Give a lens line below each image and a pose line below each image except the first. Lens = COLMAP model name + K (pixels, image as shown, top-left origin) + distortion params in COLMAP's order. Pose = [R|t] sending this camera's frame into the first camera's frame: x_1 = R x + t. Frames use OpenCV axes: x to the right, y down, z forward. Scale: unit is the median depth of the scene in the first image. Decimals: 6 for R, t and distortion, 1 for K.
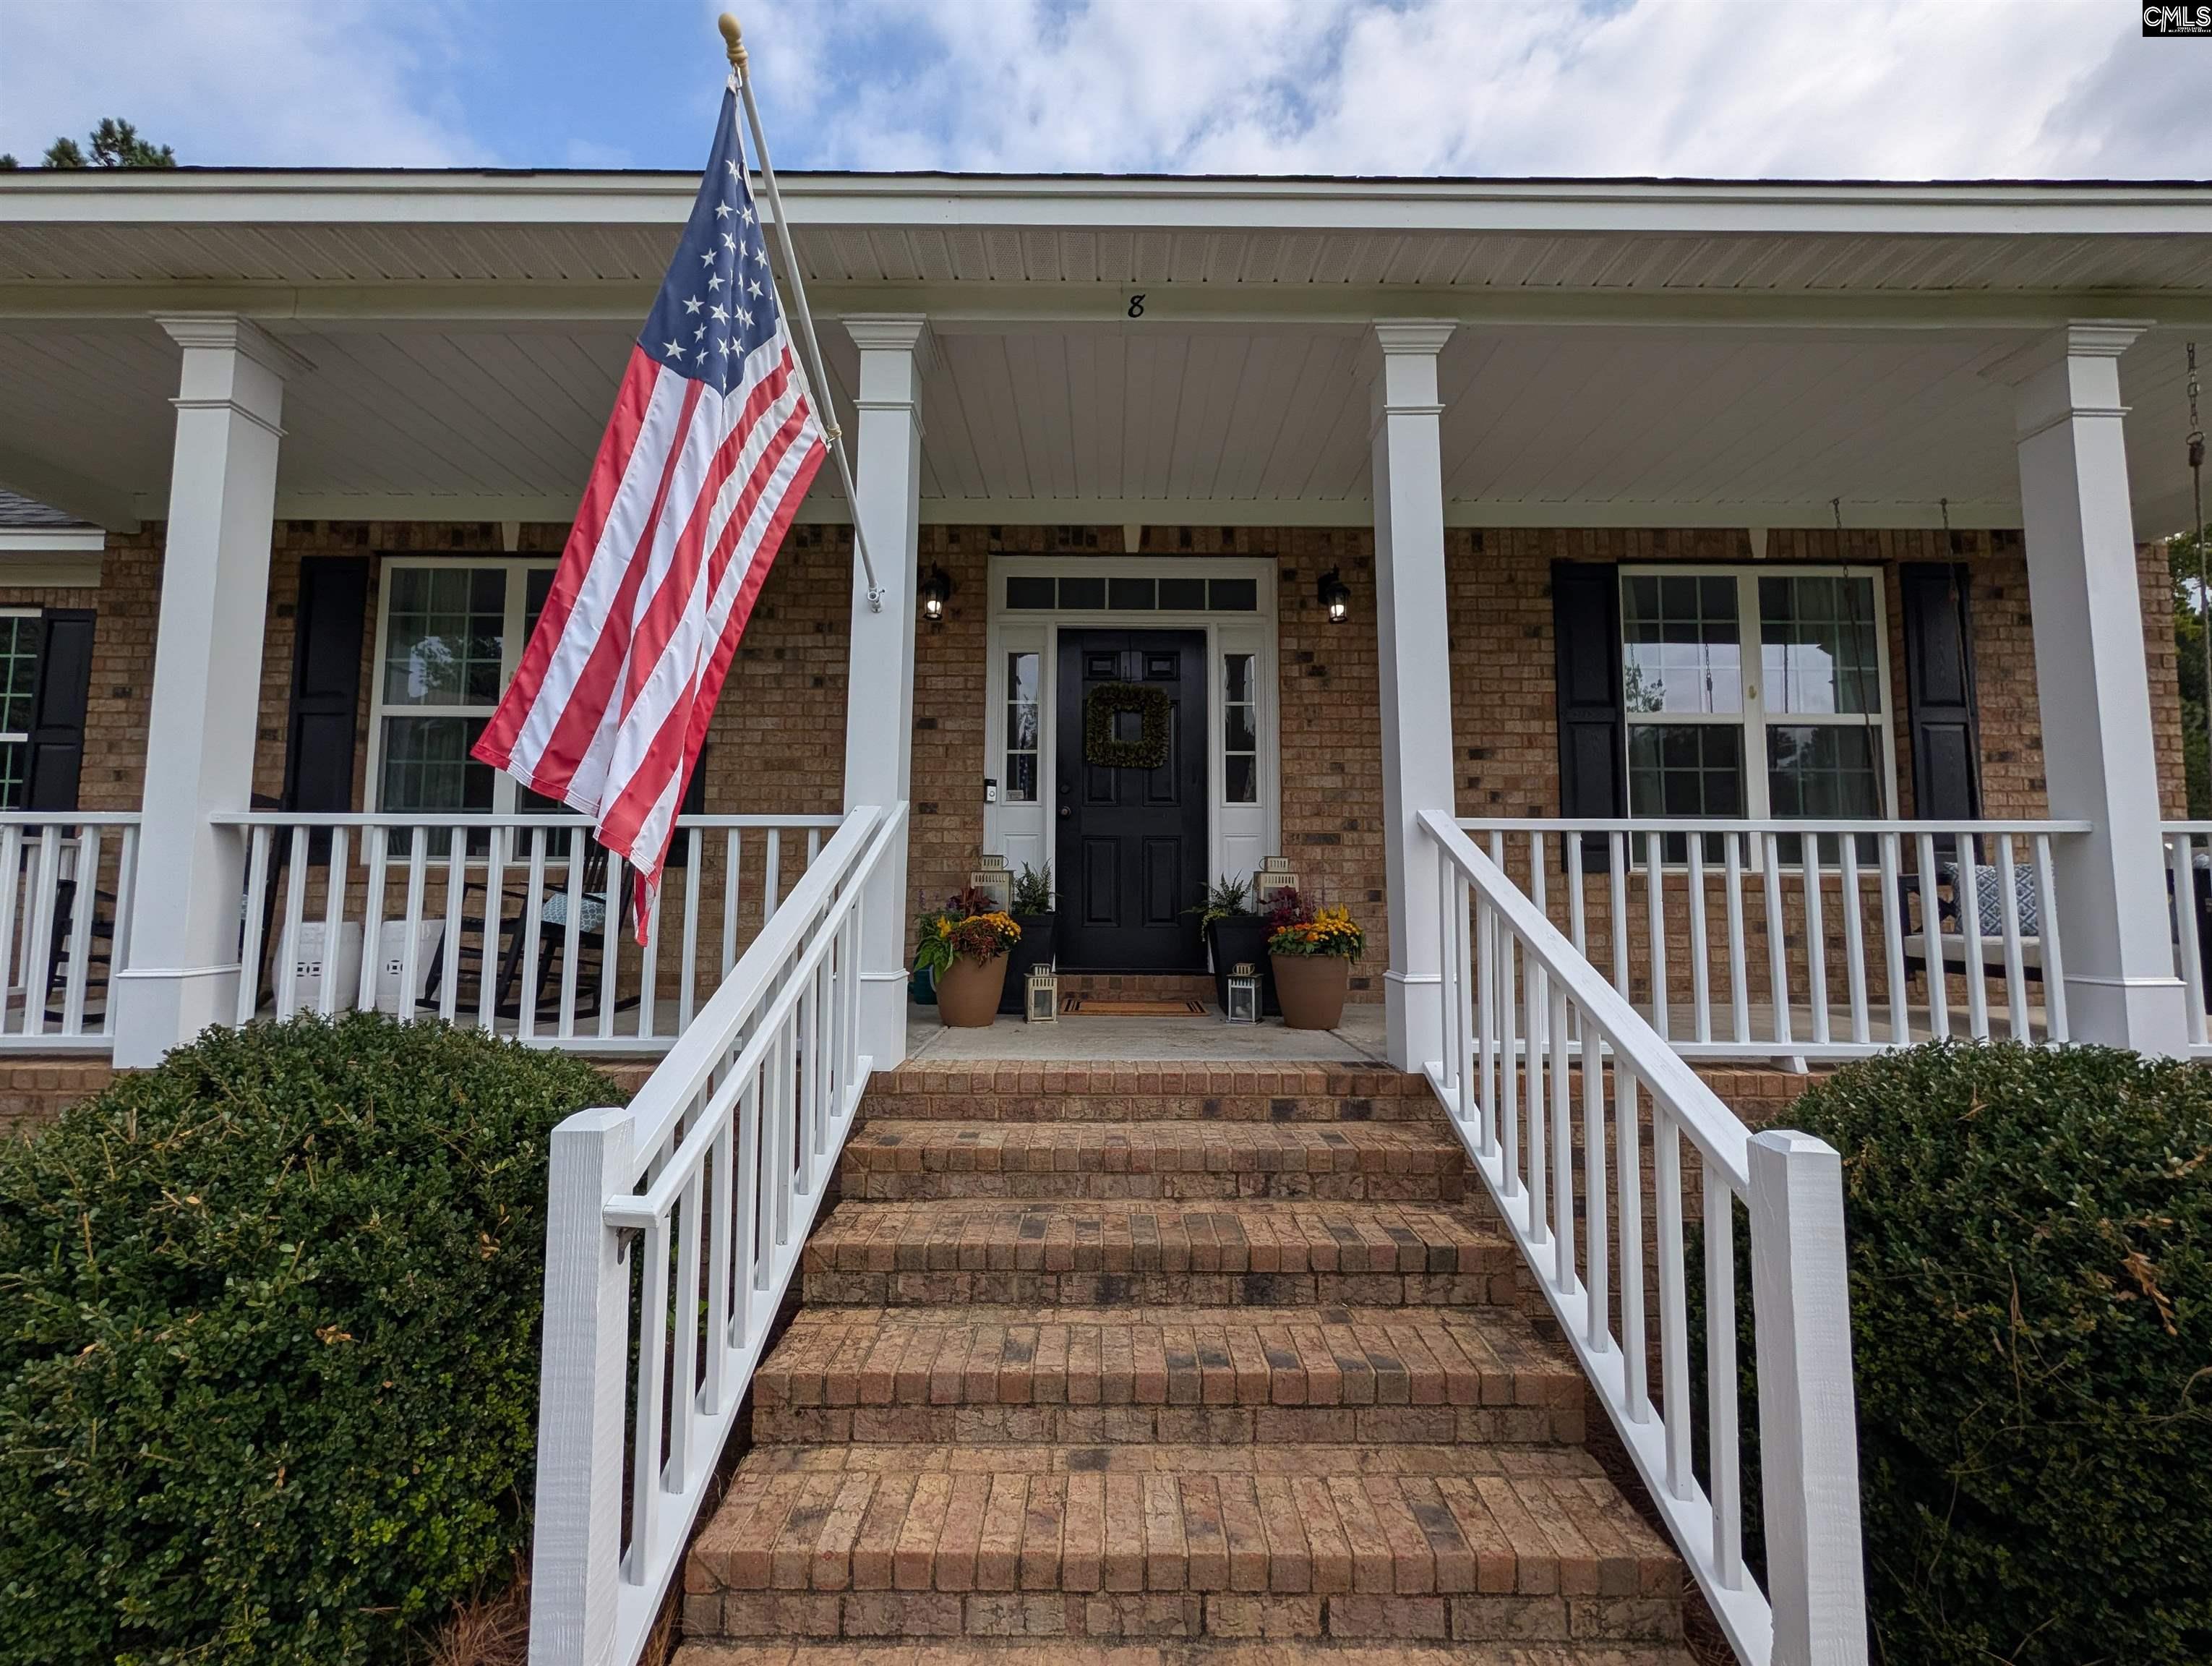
lens RADIAL K [[847.8, 0, 1128.7], [0, 847.8, 825.7], [0, 0, 1]] dist [0.000018, 0.000330]
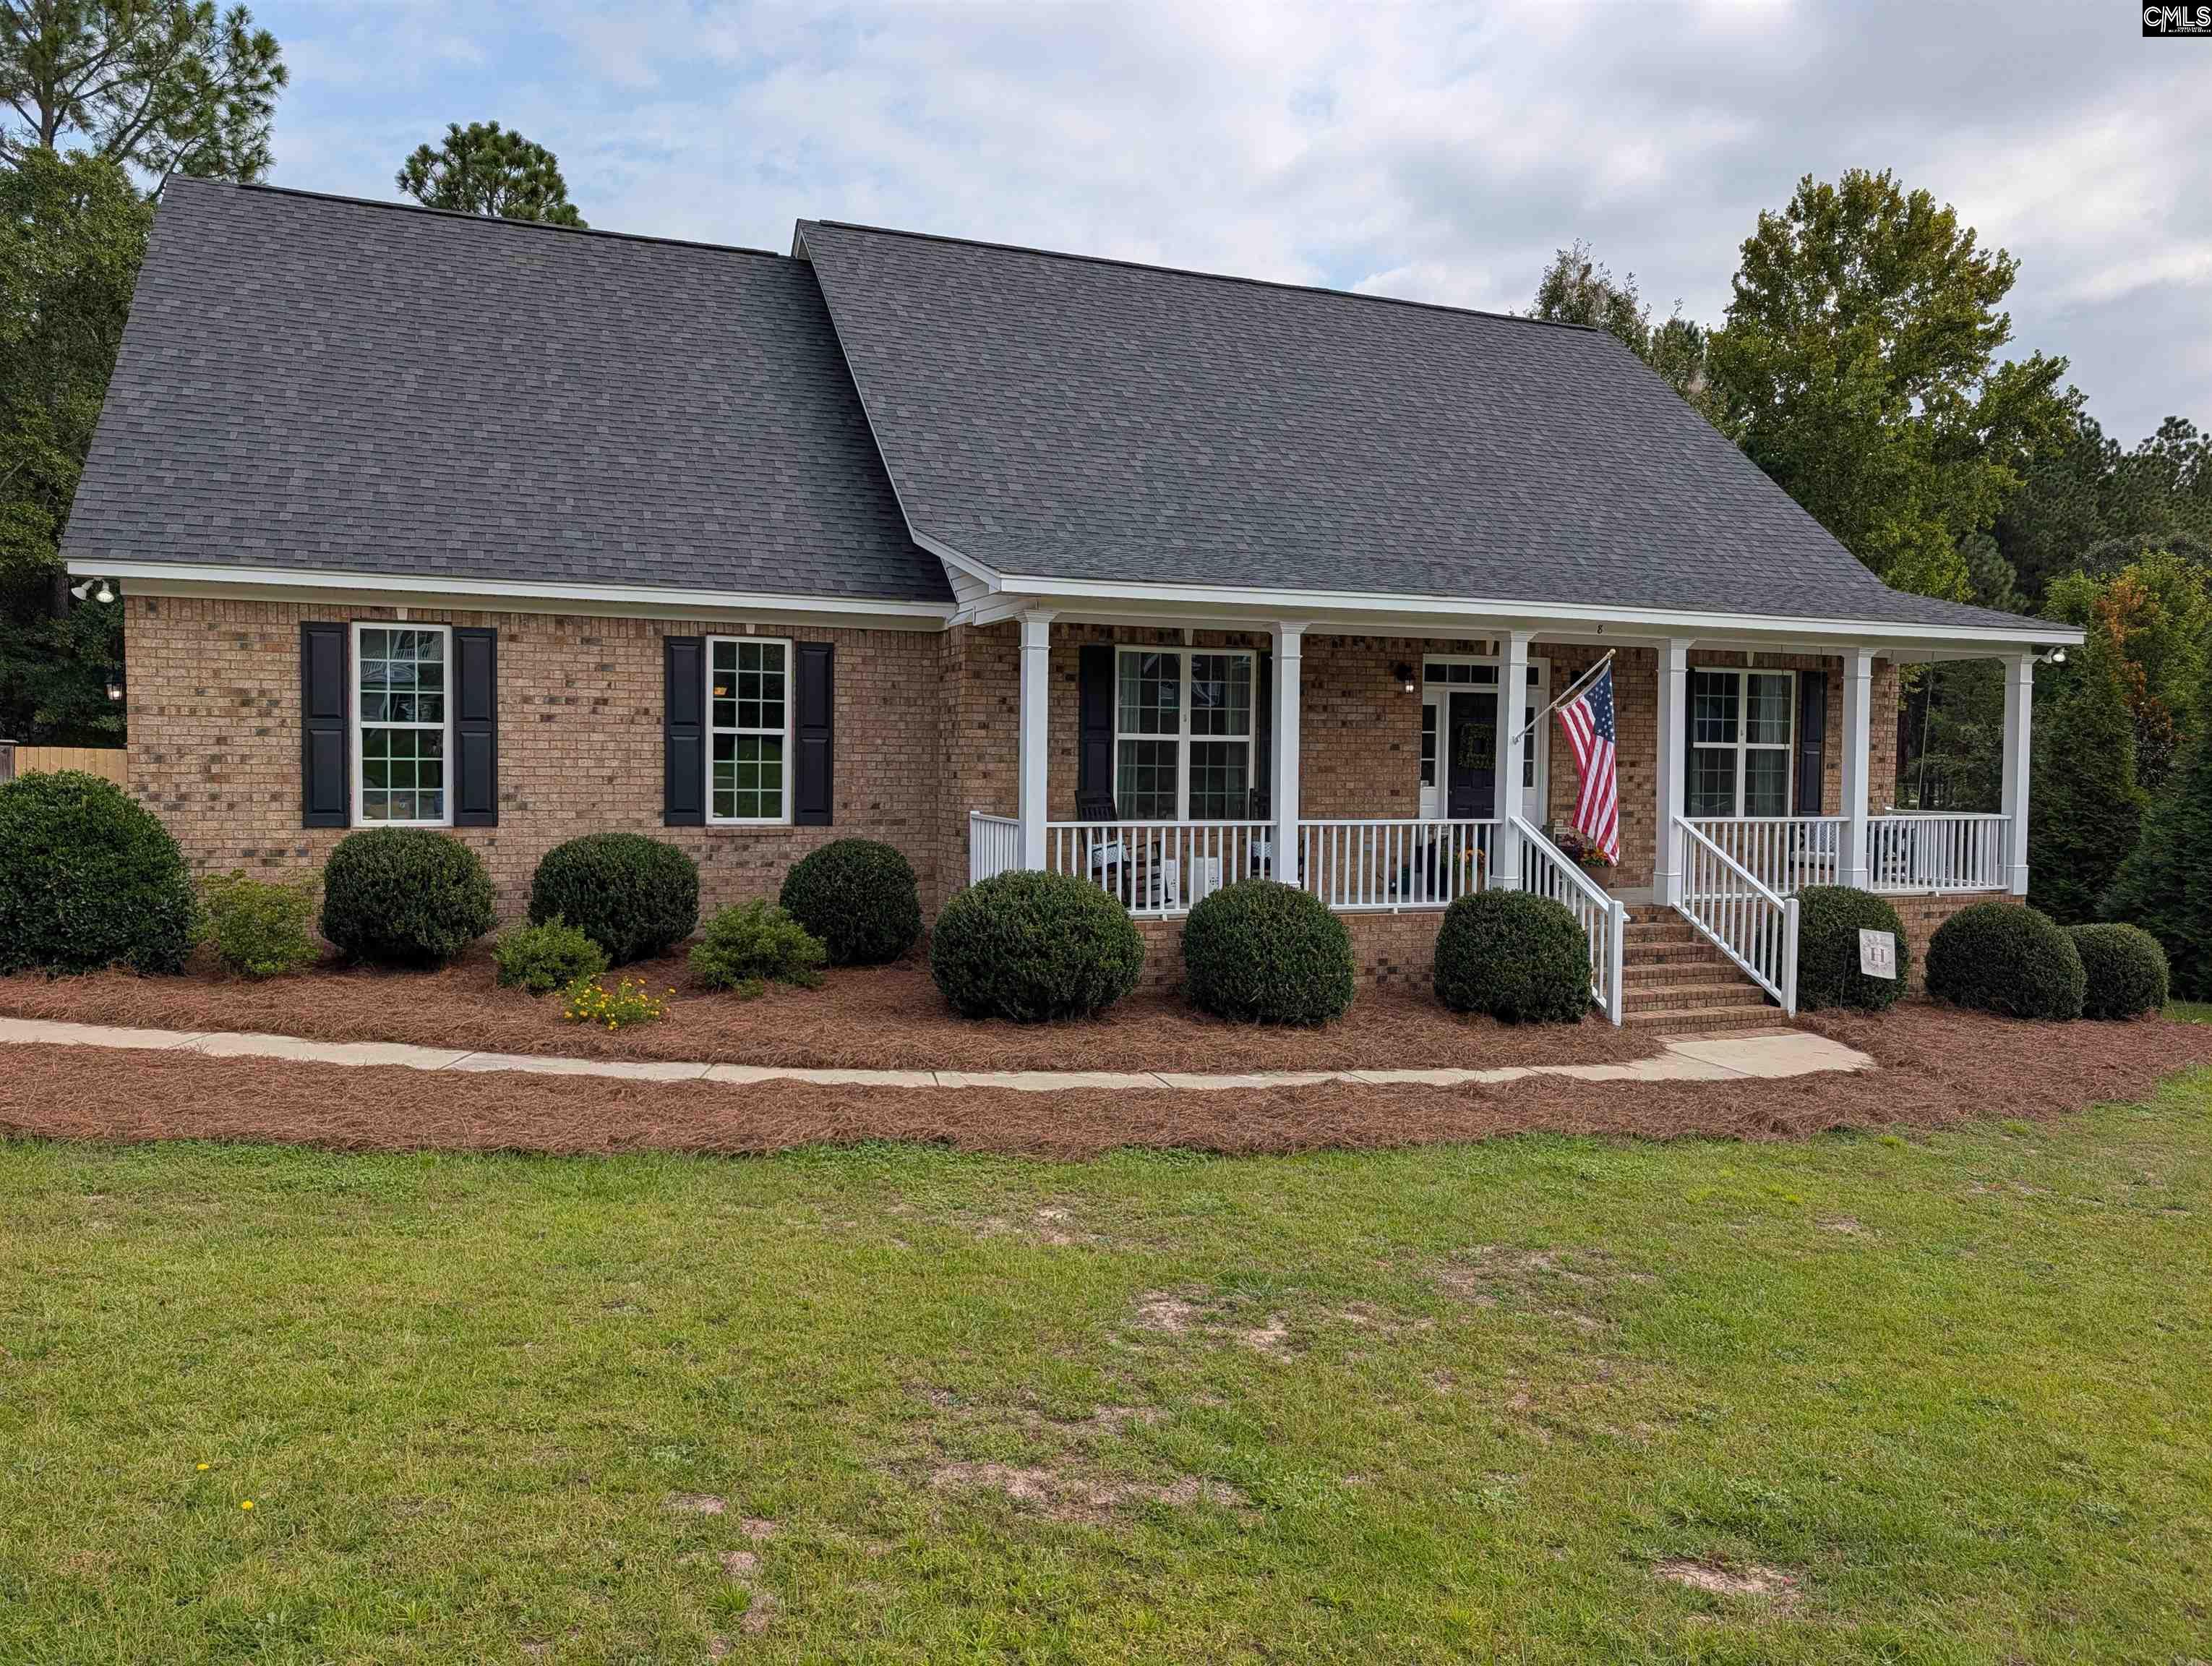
lens RADIAL K [[1592.3, 0, 1097.5], [0, 1592.3, 830.2], [0, 0, 1]] dist [-0.033608, -0.006129]
pose [[0.934789, -0.011574, 0.355016, -2.102870], [-0.033620, 0.992099, 0.120868, -0.341454], [-0.353610, -0.124921, 0.927014, -2.042222]]
